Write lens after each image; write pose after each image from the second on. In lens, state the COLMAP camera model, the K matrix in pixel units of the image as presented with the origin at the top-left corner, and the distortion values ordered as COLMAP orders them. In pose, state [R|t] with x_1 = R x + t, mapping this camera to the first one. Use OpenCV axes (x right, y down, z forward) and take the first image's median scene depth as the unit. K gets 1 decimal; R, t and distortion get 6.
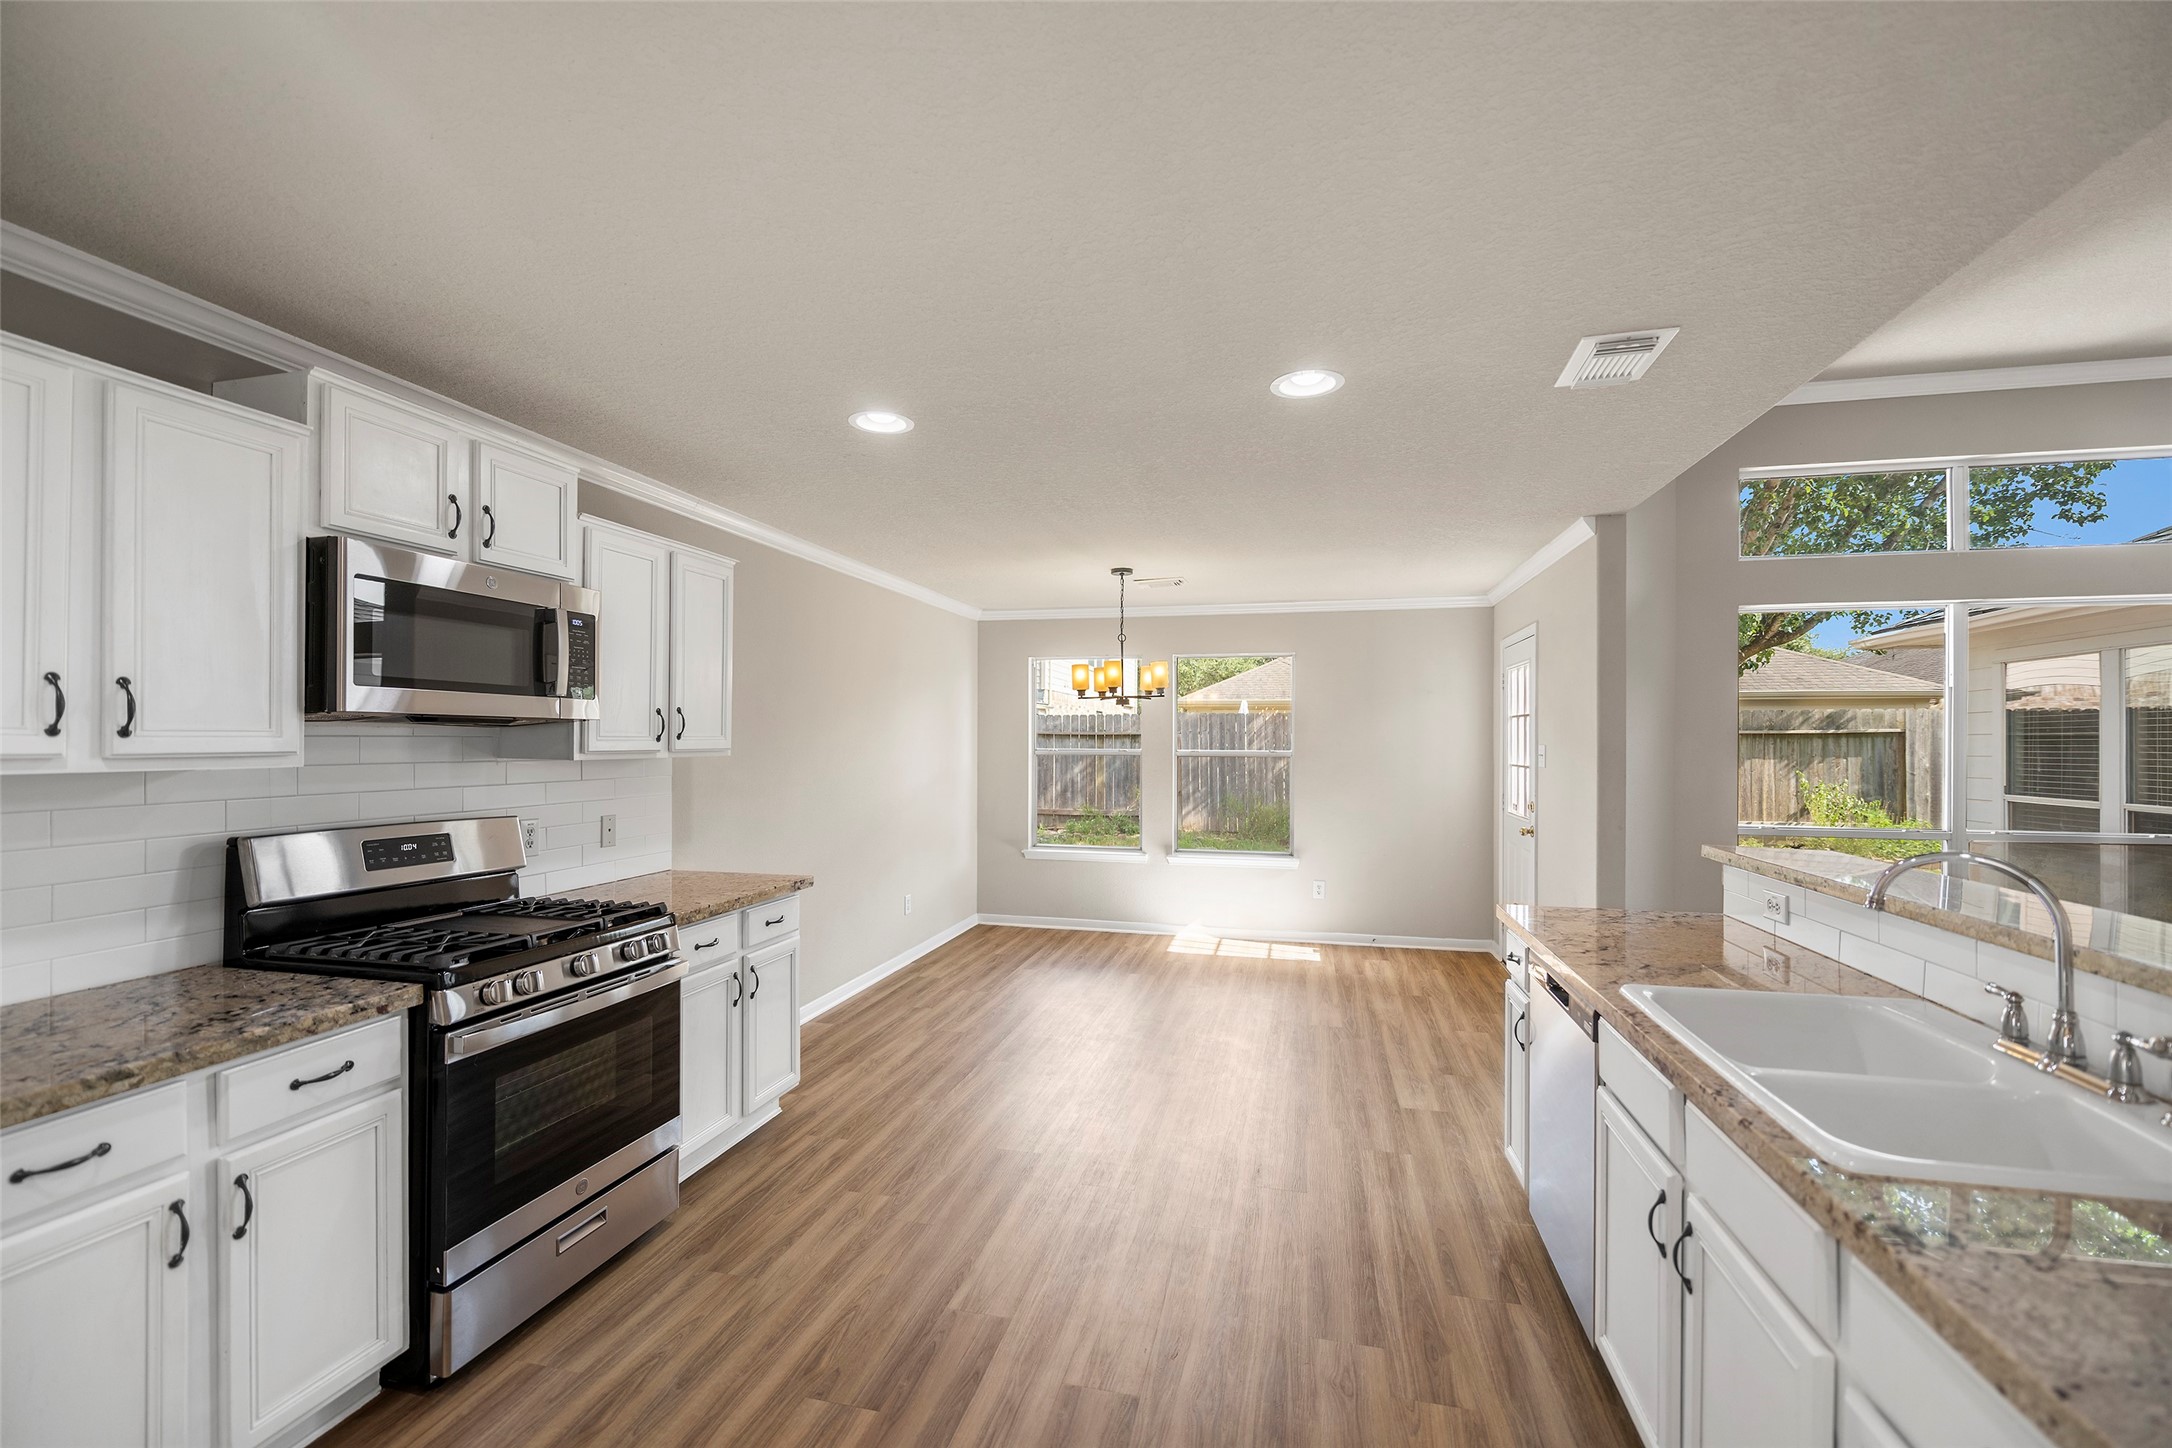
lens RADIAL K [[879.6, 0, 1100.3], [0, 879.6, 740.4], [0, 0, 1]] dist [-0.001897, -0.000284]
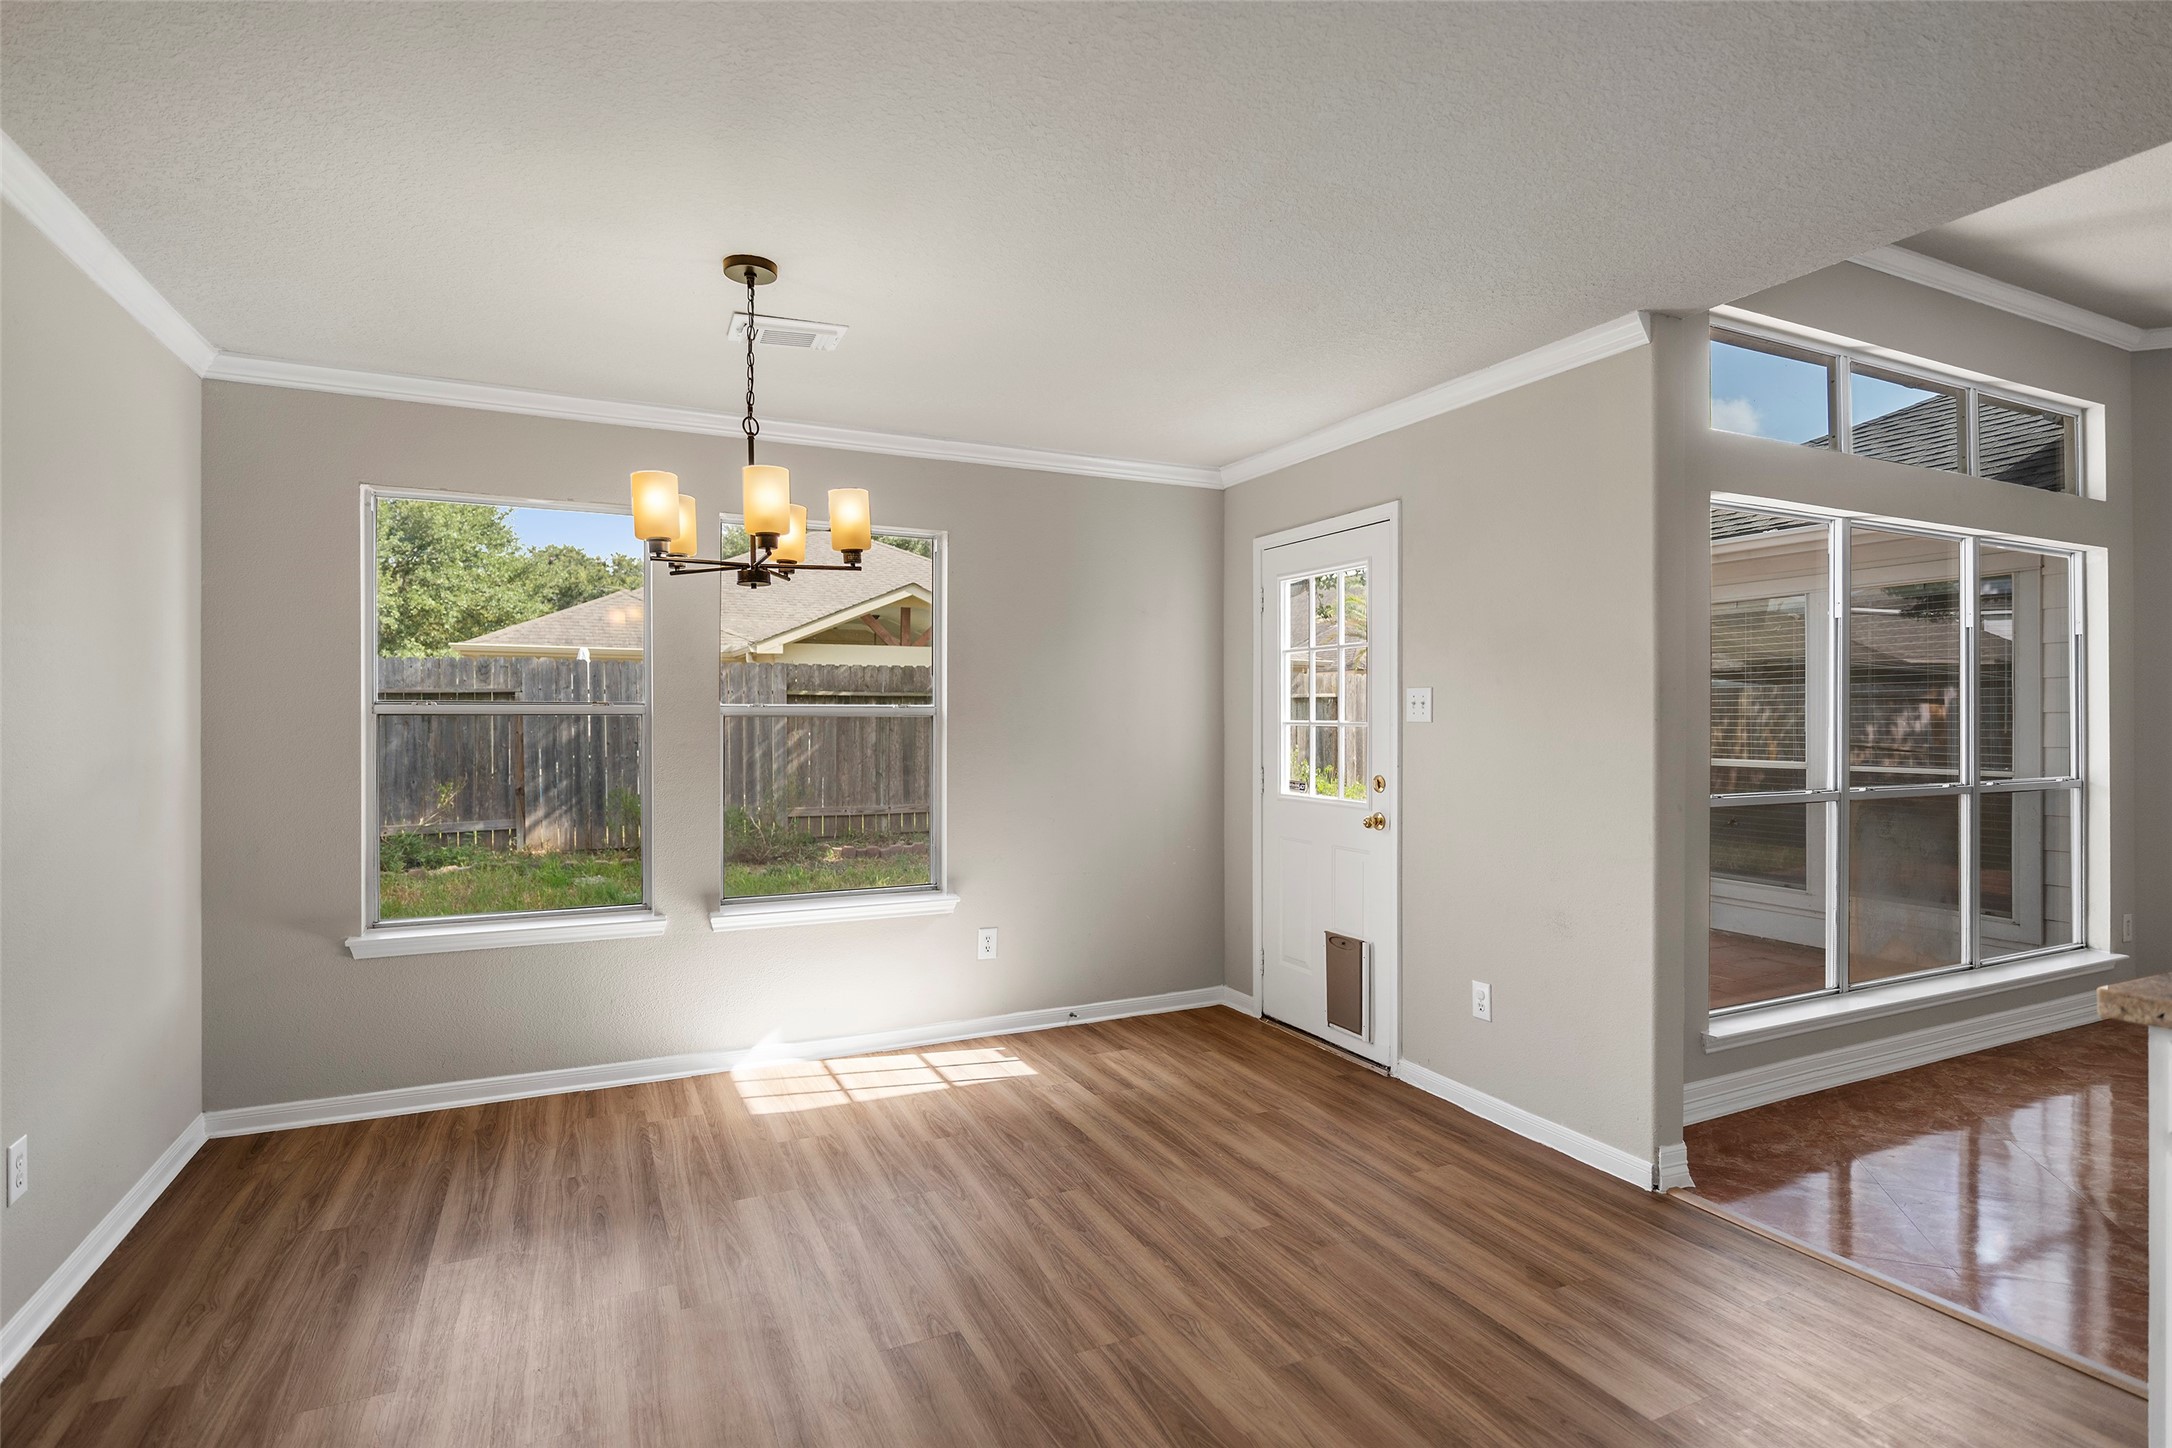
lens RADIAL K [[1069.4, 0, 1081.5], [0, 1069.4, 716.2], [0, 0, 1]] dist [-0.004221, -0.001549]
pose [[0.781004, -0.003321, 0.624517, -0.134259], [0.002686, 0.999994, 0.001959, 0.017567], [-0.624520, 0.000147, 0.781009, 0.387483]]
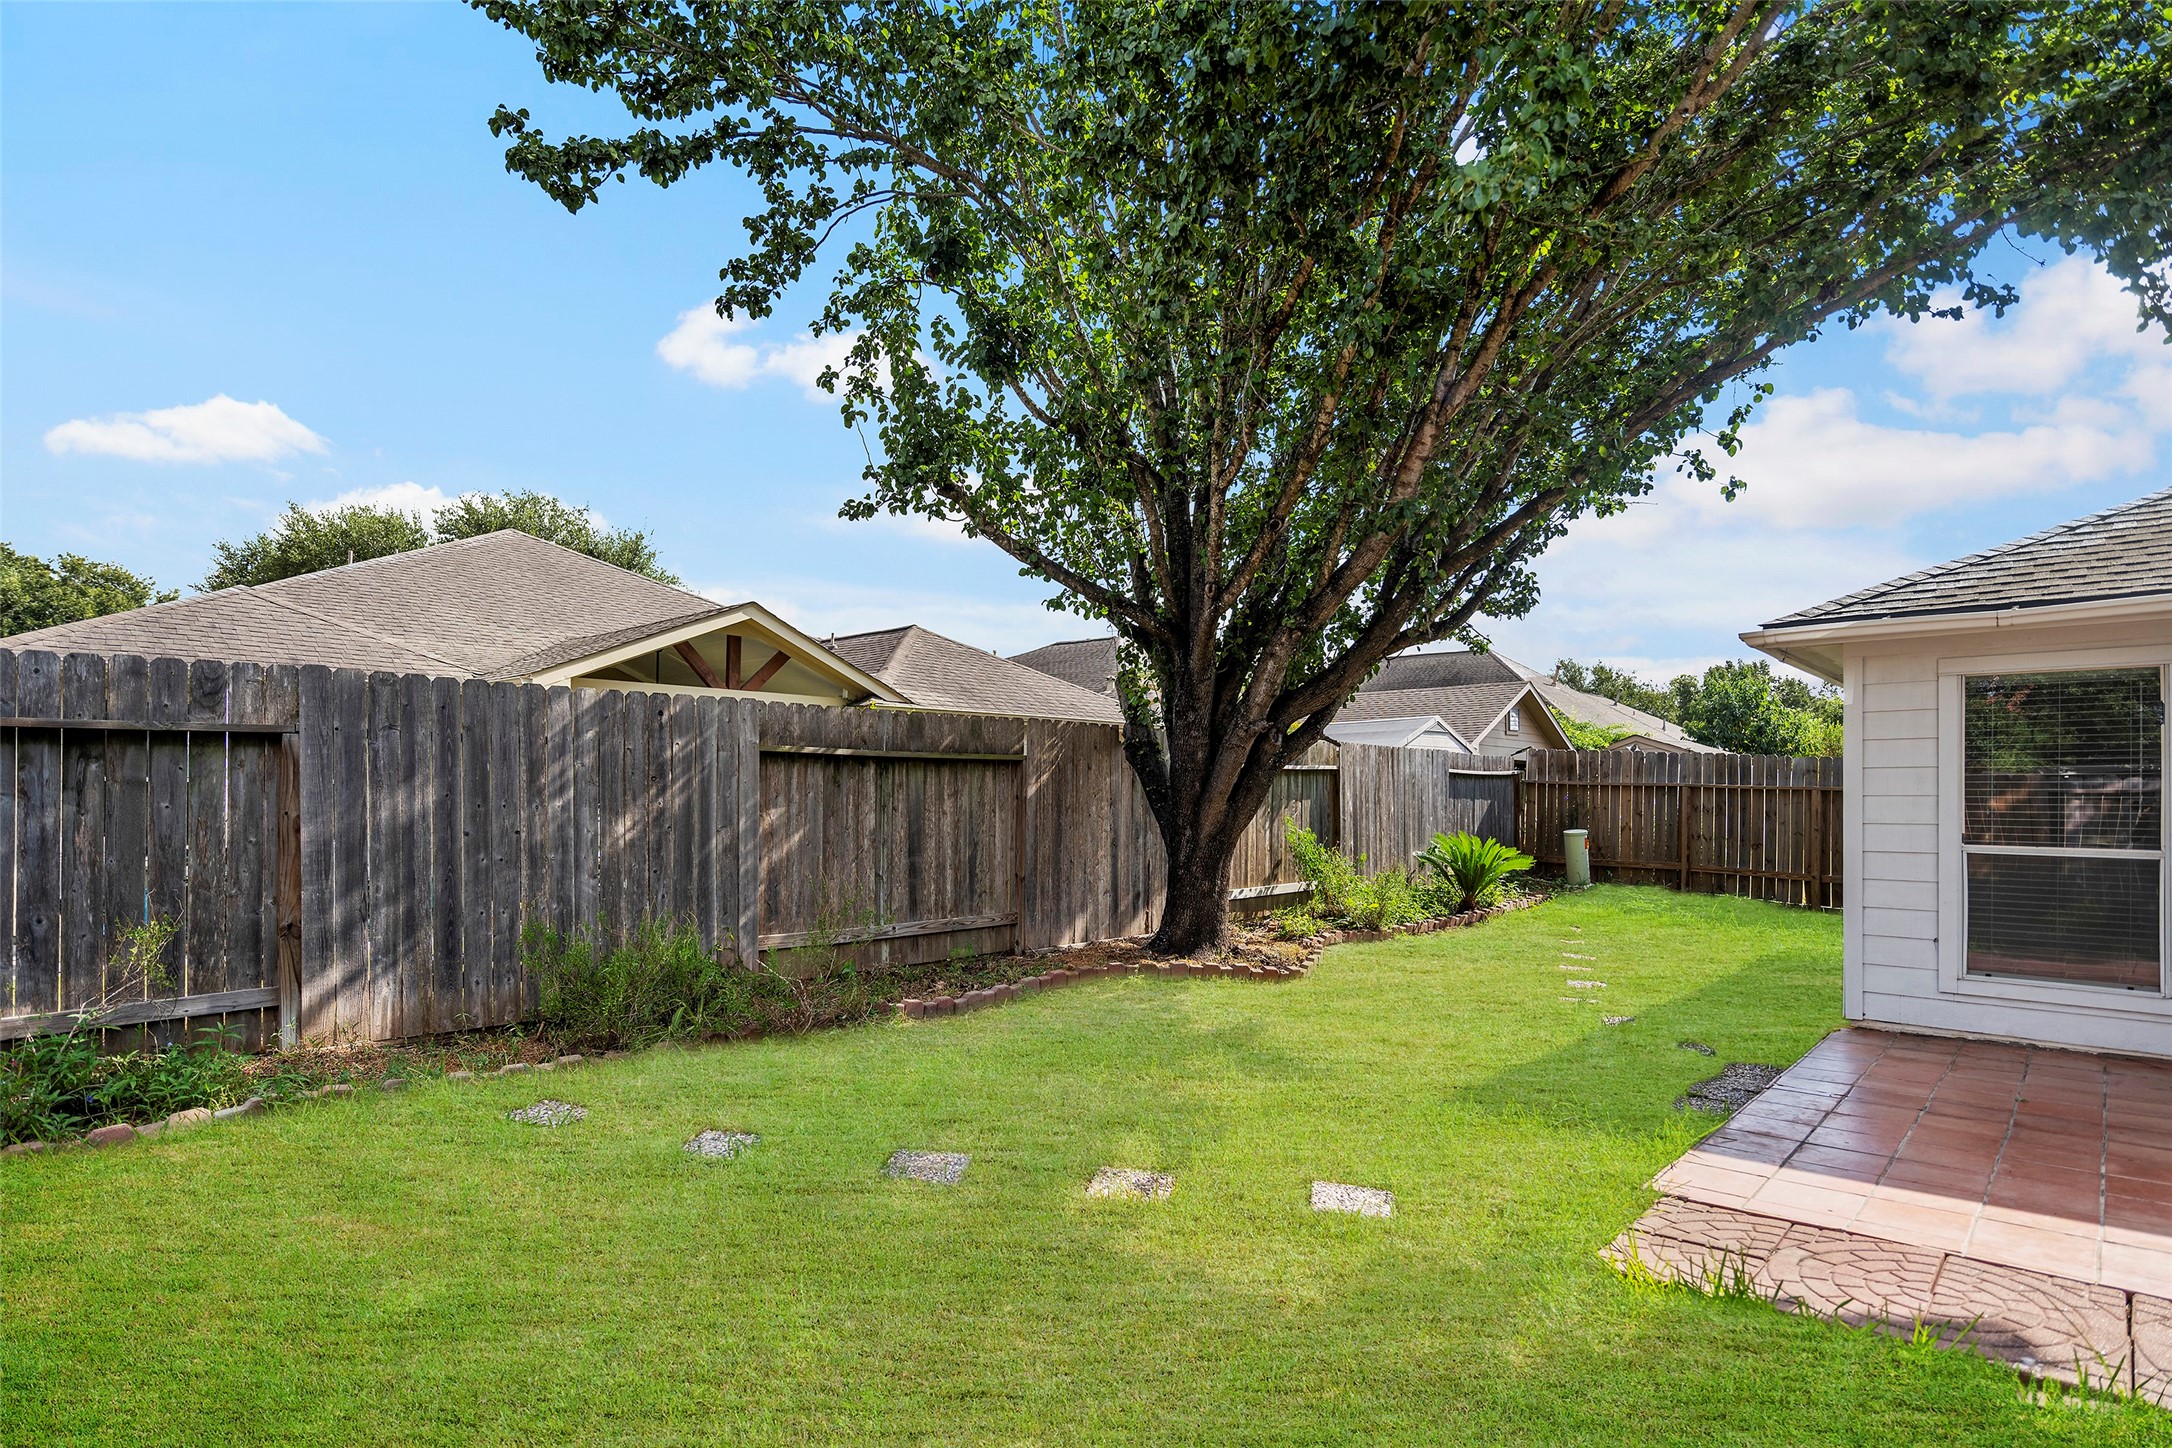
lens RADIAL K [[1094.9, 0, 1078.5], [0, 1094.9, 786.5], [0, 0, 1]] dist [-0.014578, -0.000231]
pose [[0.495080, 0.006639, 0.868822, -0.203578], [-0.009551, 0.999952, -0.002199, 0.019076], [-0.868795, -0.007210, 0.495119, 1.185899]]
